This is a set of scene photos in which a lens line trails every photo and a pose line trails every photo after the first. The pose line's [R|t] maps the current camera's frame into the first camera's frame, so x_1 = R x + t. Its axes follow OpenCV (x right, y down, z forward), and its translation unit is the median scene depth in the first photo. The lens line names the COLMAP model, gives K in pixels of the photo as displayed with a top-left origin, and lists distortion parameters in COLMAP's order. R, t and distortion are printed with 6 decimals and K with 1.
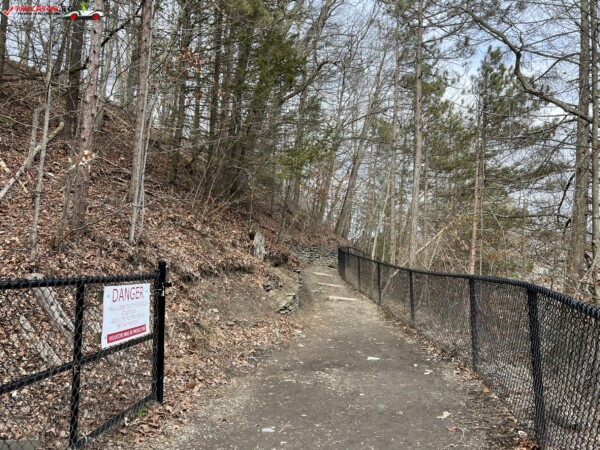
lens RADIAL K [[451.6, 0, 294.4], [0, 451.6, 221.4], [0, 0, 1]] dist [0.024414, -0.013597]
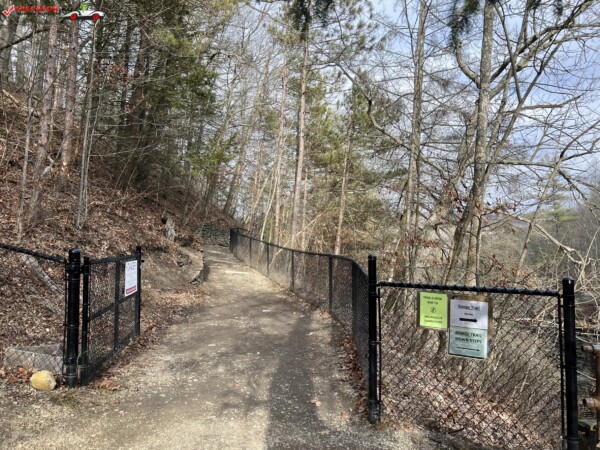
lens RADIAL K [[451.6, 0, 300.6], [0, 451.6, 223.9], [0, 0, 1]] dist [0.024414, -0.013597]
pose [[0.962435, 0.020782, 0.270715, -0.071244], [-0.035750, 0.998085, 0.050476, -0.032975], [-0.269148, -0.058258, 0.961335, -0.246212]]
